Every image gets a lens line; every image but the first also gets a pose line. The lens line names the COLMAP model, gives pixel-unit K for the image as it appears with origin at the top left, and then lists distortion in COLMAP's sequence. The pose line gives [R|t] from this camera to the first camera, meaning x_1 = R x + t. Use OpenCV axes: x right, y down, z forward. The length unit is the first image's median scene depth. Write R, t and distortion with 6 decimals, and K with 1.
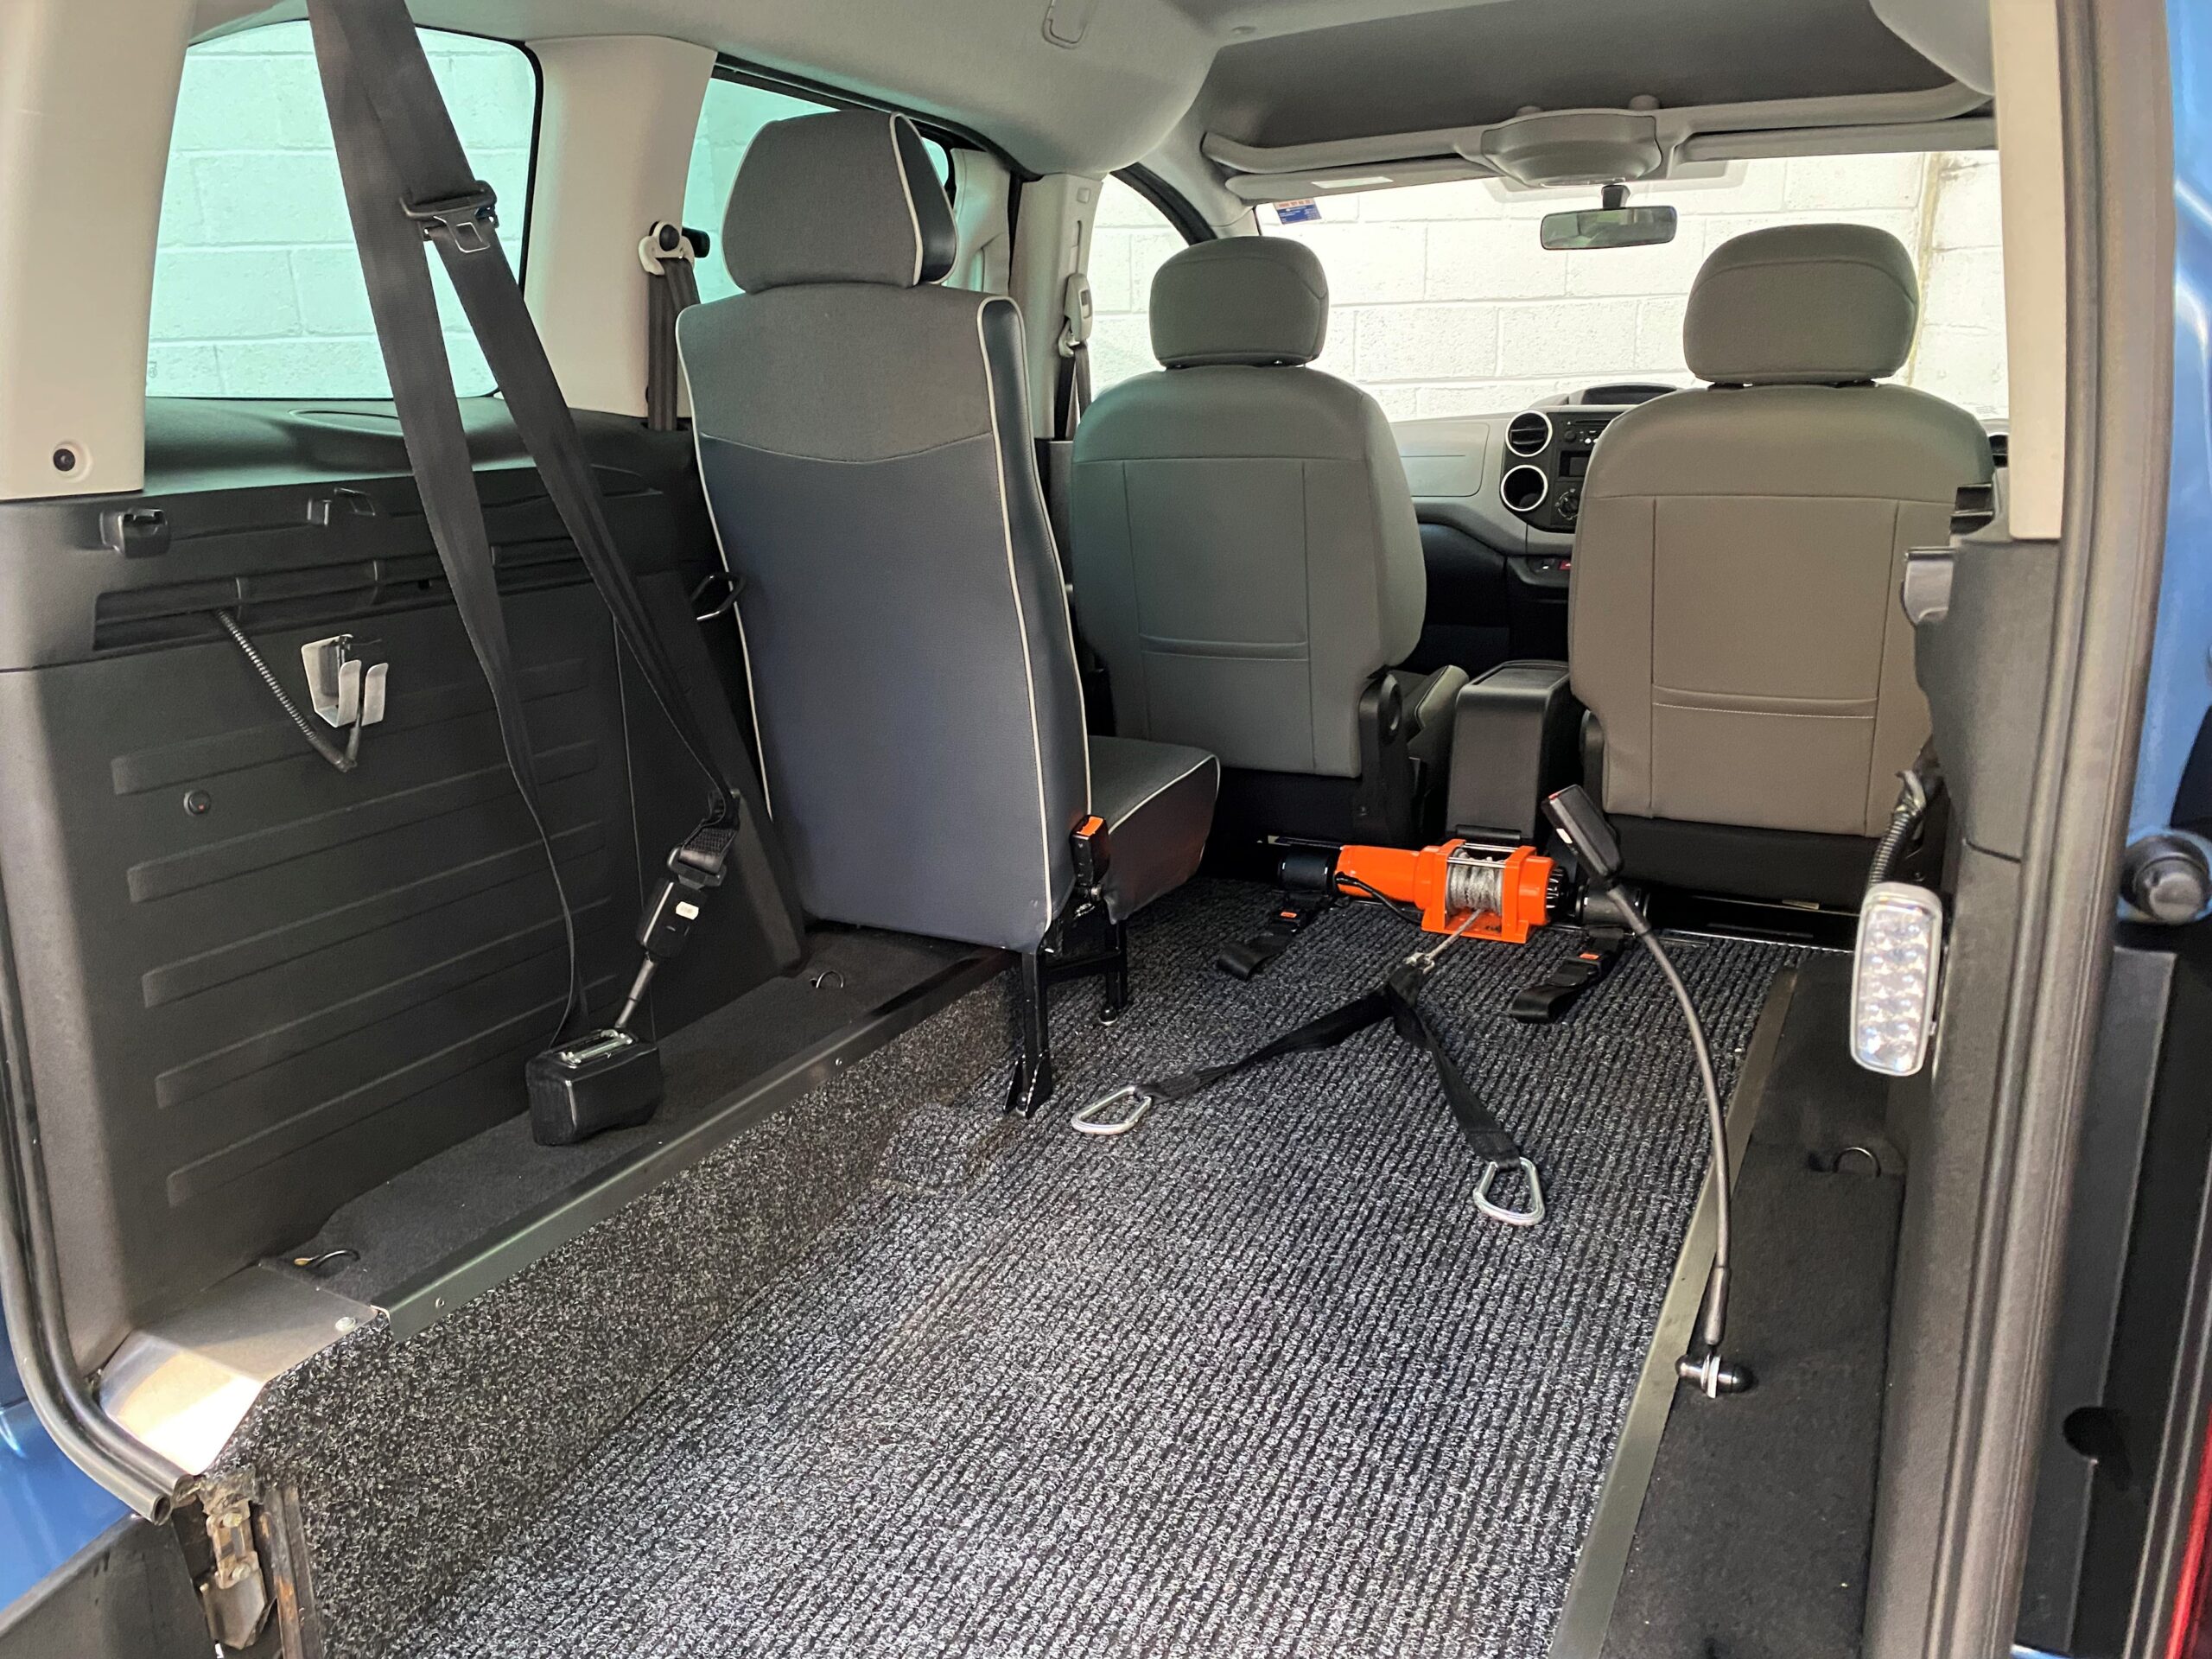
lens RADIAL K [[1707.0, 0, 1087.3], [0, 1707.0, 829.3], [0, 0, 1]] dist [0.027261, -0.020045]
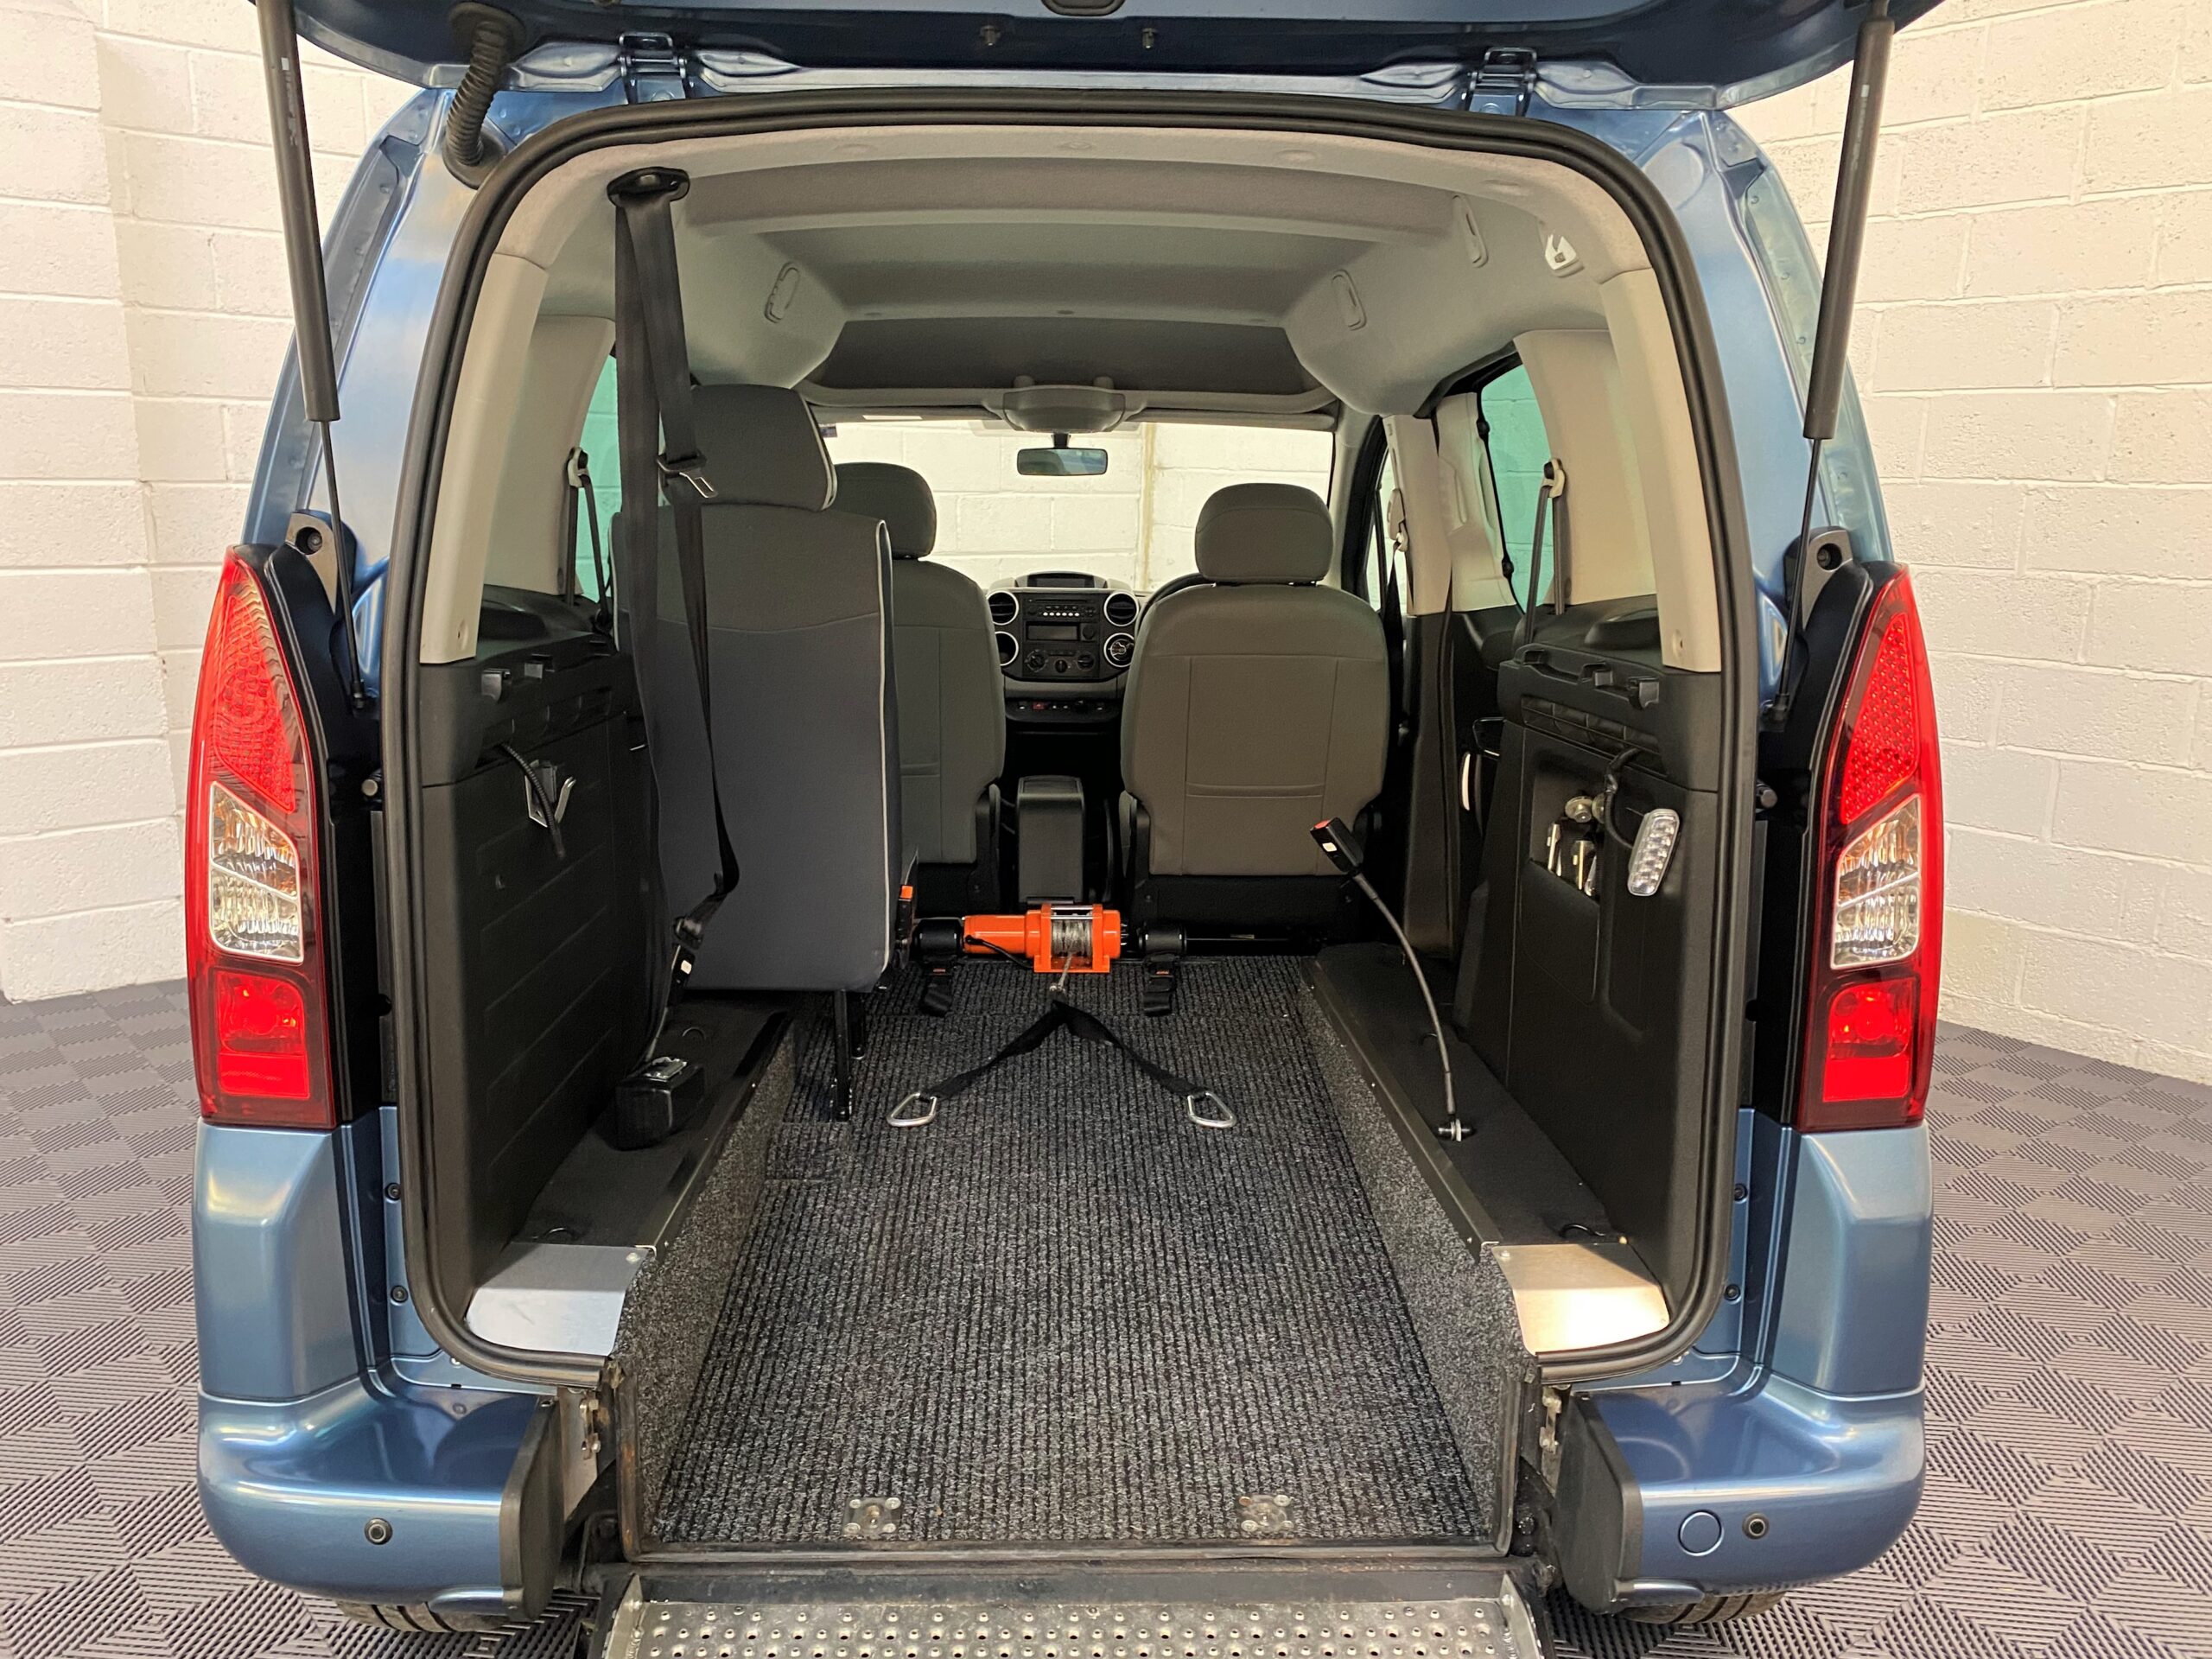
lens RADIAL K [[1707.0, 0, 1097.3], [0, 1707.0, 820.6], [0, 0, 1]] dist [0.027261, -0.020045]
pose [[0.878181, -0.054321, 0.475235, -0.469035], [0.100201, 0.992378, -0.071729, 0.050125], [-0.467716, 0.110610, 0.876930, -0.255175]]
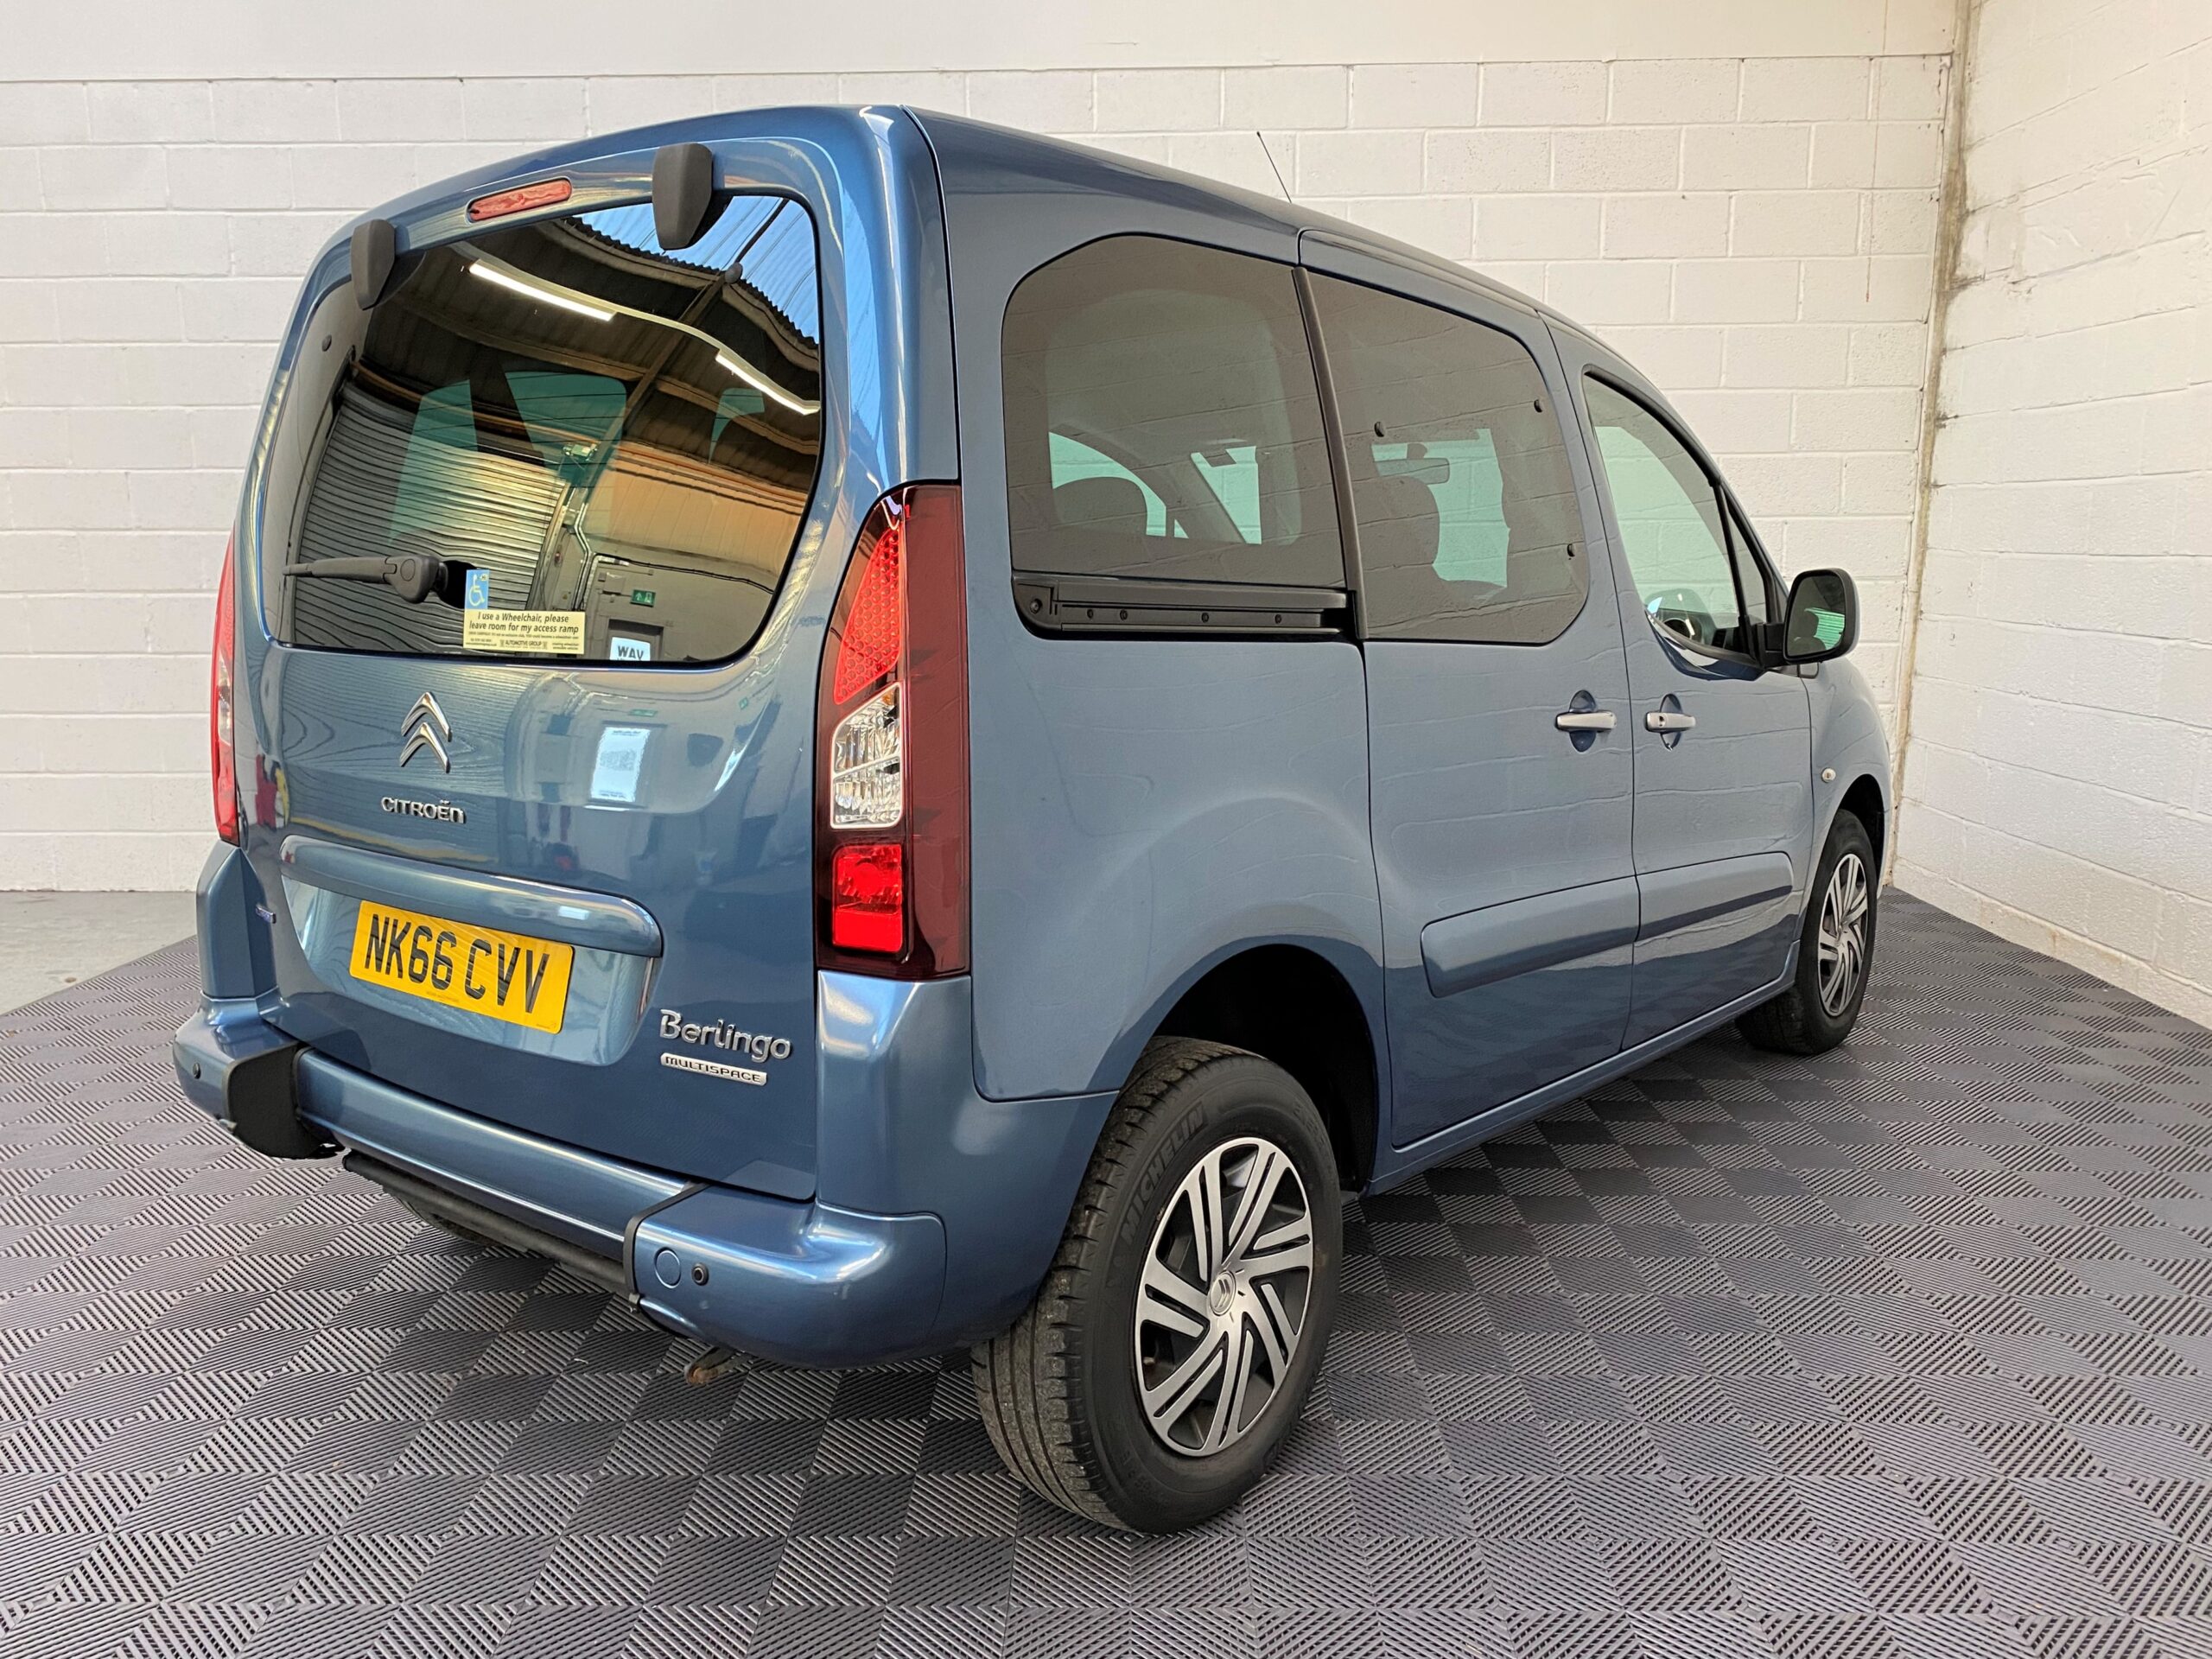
lens RADIAL K [[1696.7, 0, 1124.4], [0, 1696.7, 807.5], [0, 0, 1]] dist [0.004763, 0.010565]
pose [[0.982374, 0.041995, -0.182148, 0.500517], [-0.066240, 0.989412, -0.129136, 0.190033], [0.174796, 0.138925, 0.974754, -0.571147]]
